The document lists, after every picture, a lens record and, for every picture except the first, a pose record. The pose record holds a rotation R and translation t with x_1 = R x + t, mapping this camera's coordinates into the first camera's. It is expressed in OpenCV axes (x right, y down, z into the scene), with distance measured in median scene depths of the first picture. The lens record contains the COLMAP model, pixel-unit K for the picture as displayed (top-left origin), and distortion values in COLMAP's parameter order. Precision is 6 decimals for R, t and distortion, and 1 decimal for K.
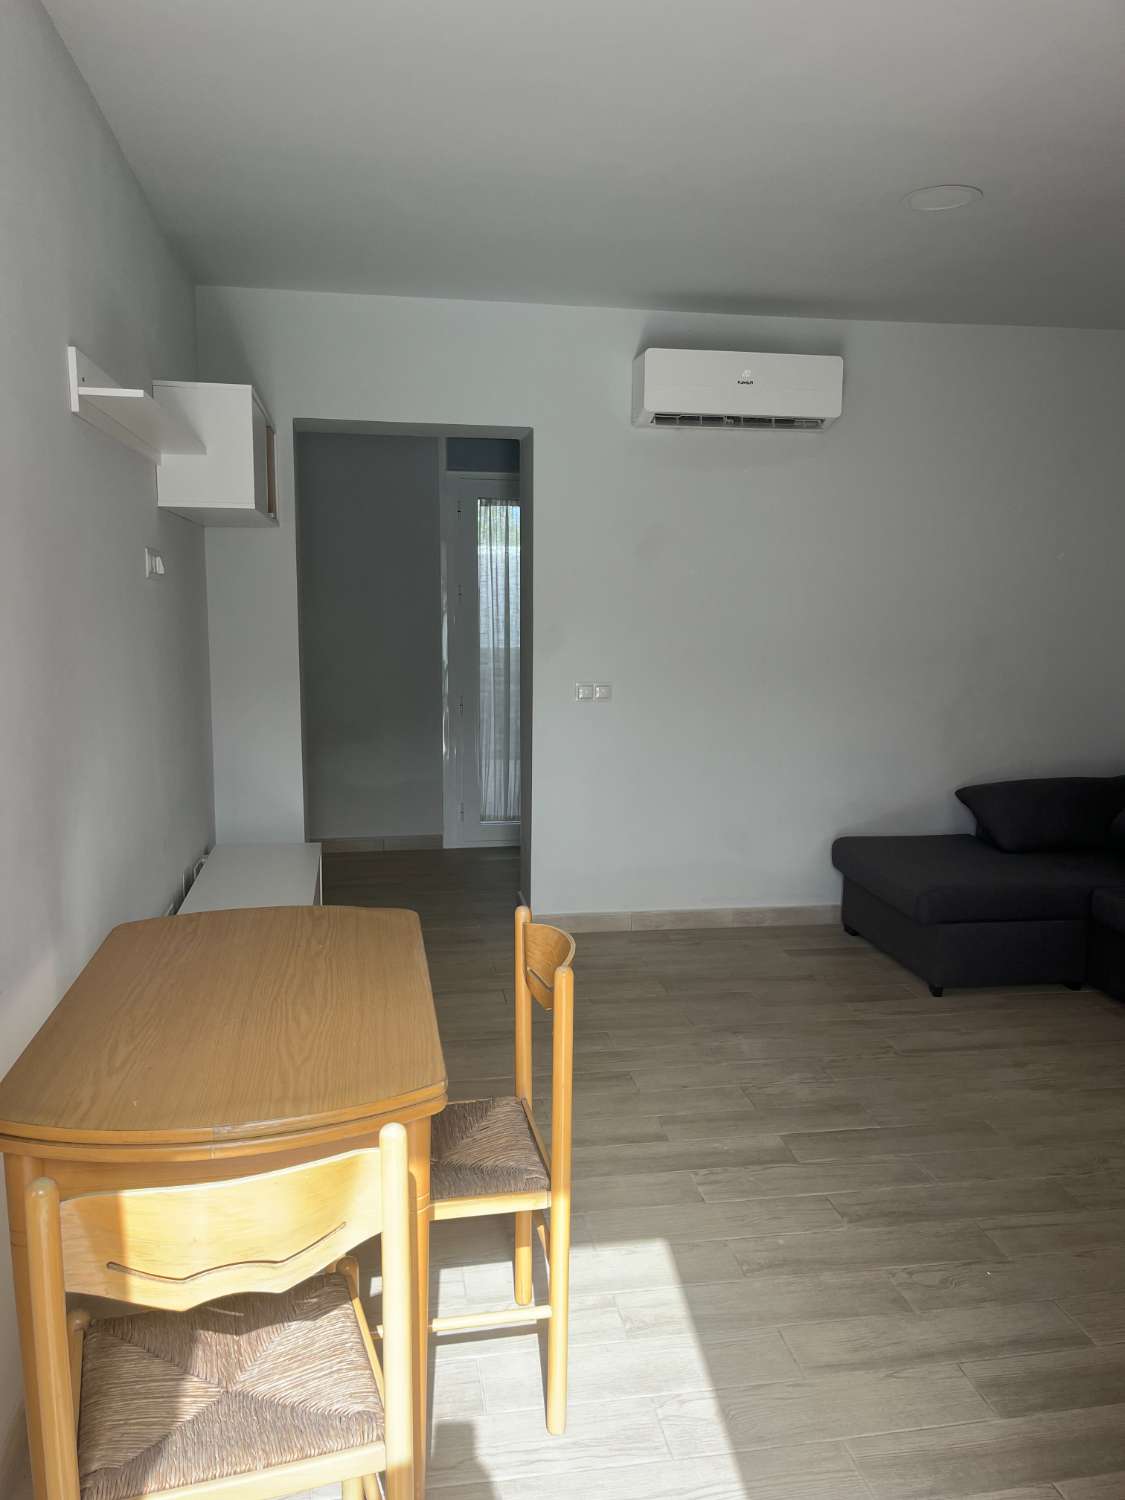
lens RADIAL K [[1135.8, 0, 561.8], [0, 1135.8, 755.9], [0, 0, 1]] dist [0.066265, -0.090526]
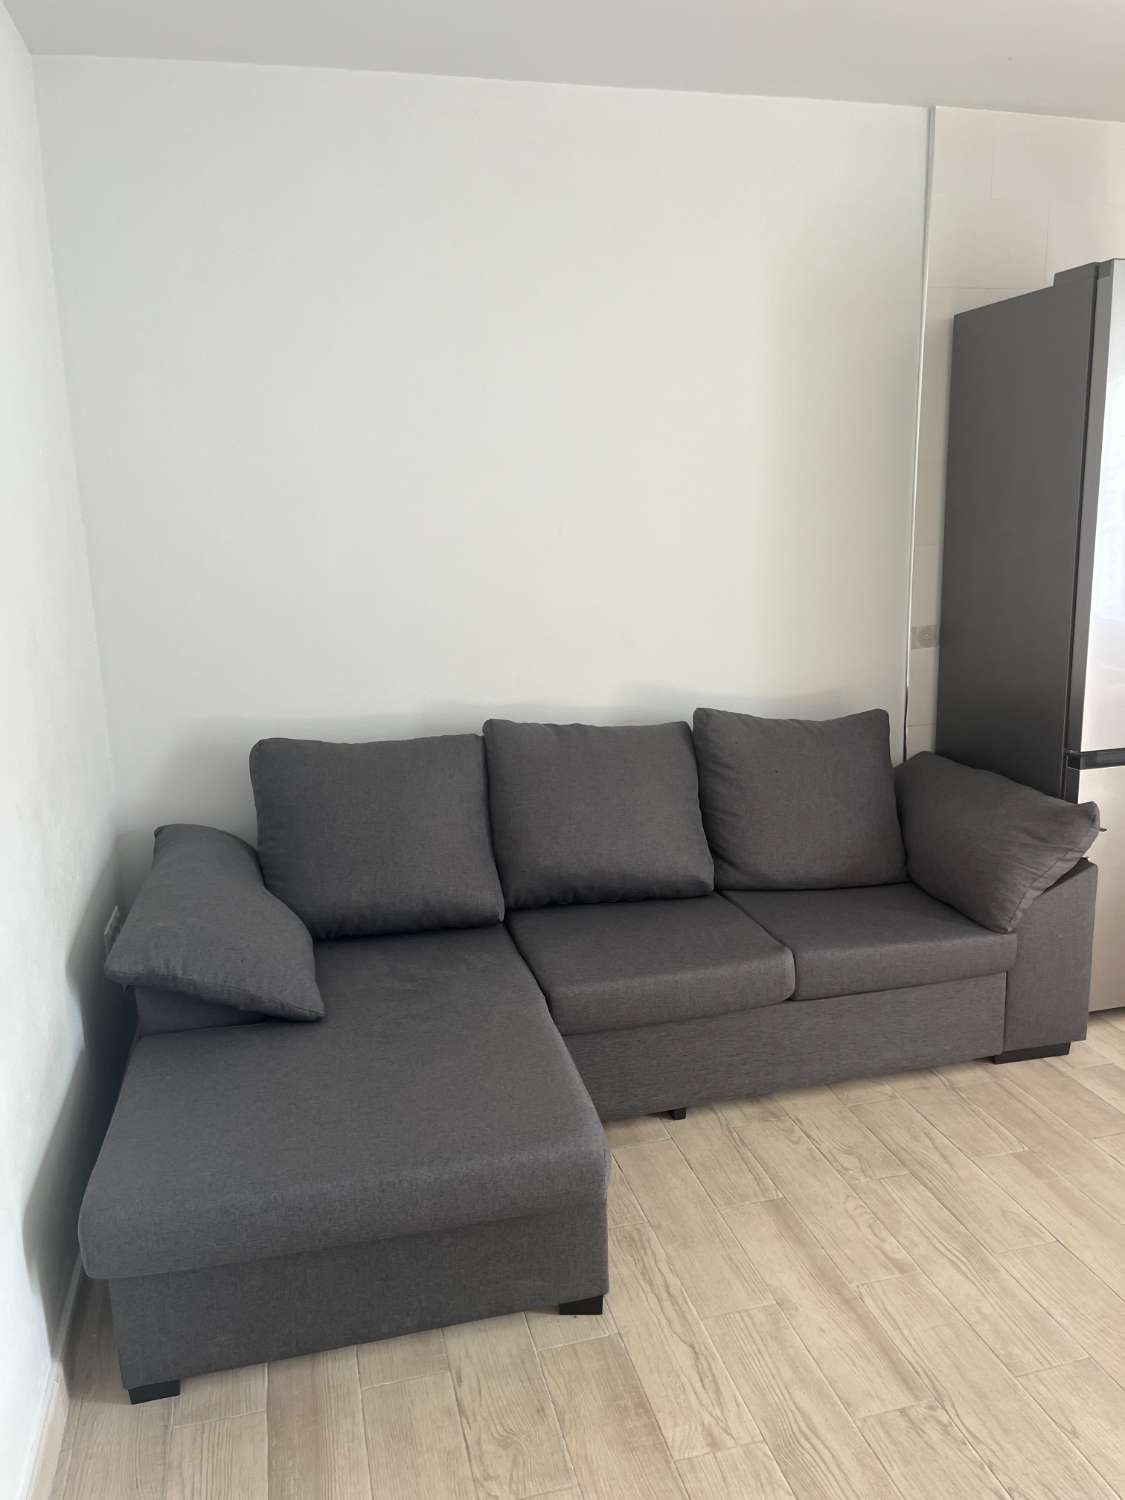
lens RADIAL K [[1135.8, 0, 578.8], [0, 1135.8, 755.0], [0, 0, 1]] dist [0.066265, -0.090526]
pose [[-0.093903, -0.217203, 0.971599, -0.164398], [0.161134, 0.959729, 0.230123, -0.206660], [-0.982455, 0.178166, -0.055123, 1.361160]]
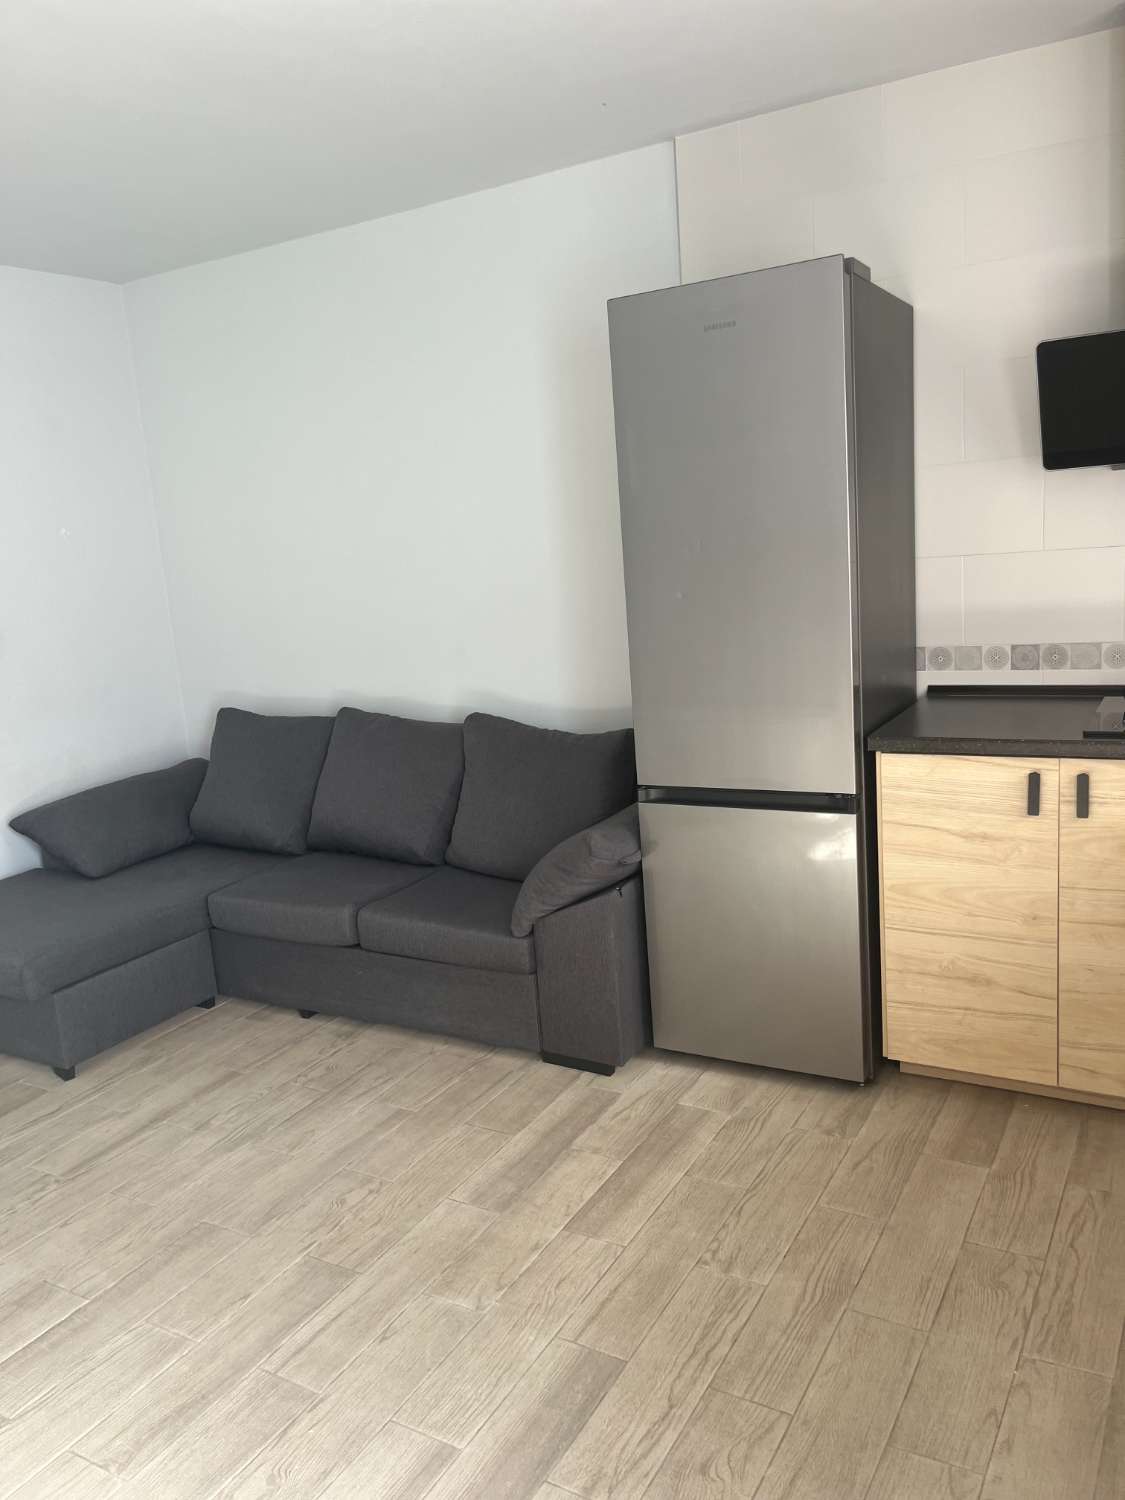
lens RADIAL K [[1135.8, 0, 561.3], [0, 1135.8, 756.9], [0, 0, 1]] dist [0.066265, -0.090526]
pose [[0.637001, -0.202947, 0.743668, -0.014660], [0.185409, 0.976738, 0.107737, -0.051083], [-0.748234, 0.069255, 0.659811, 0.250329]]
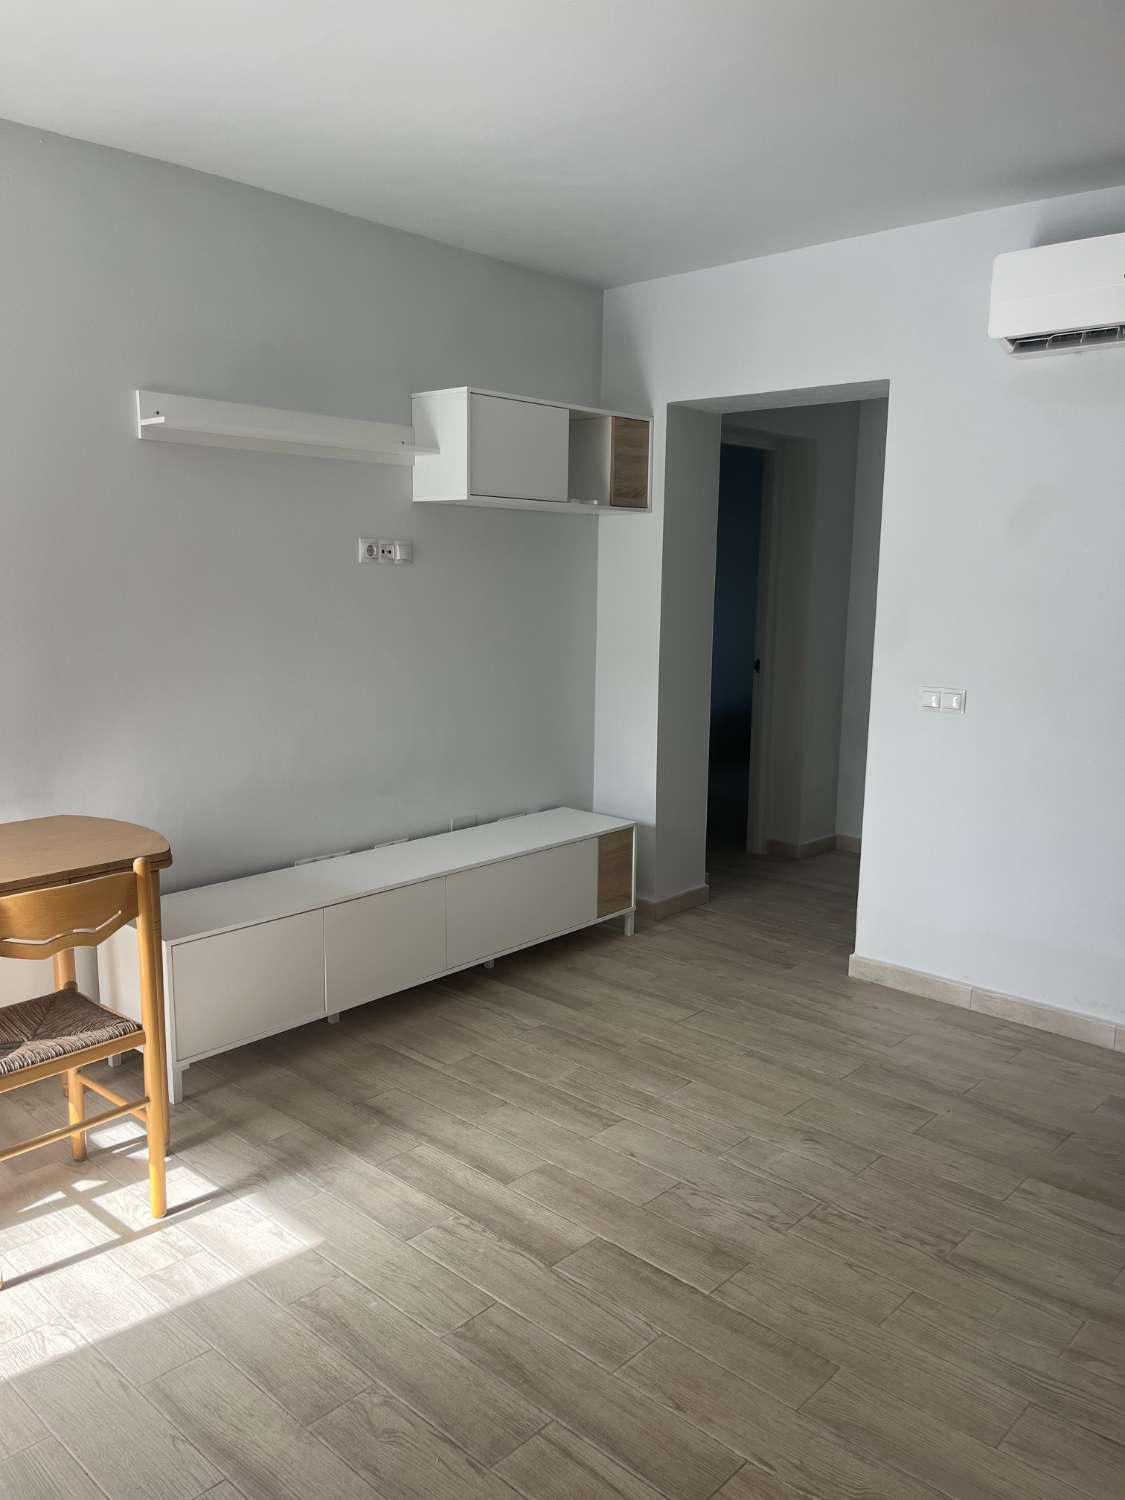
lens RADIAL K [[1135.8, 0, 559.6], [0, 1135.8, 759.5], [0, 0, 1]] dist [0.066265, -0.090526]
pose [[0.610627, 0.128875, -0.781361, 0.781718], [-0.116767, 0.990537, 0.072124, -0.065448], [0.783262, 0.047197, 0.619898, 0.458160]]
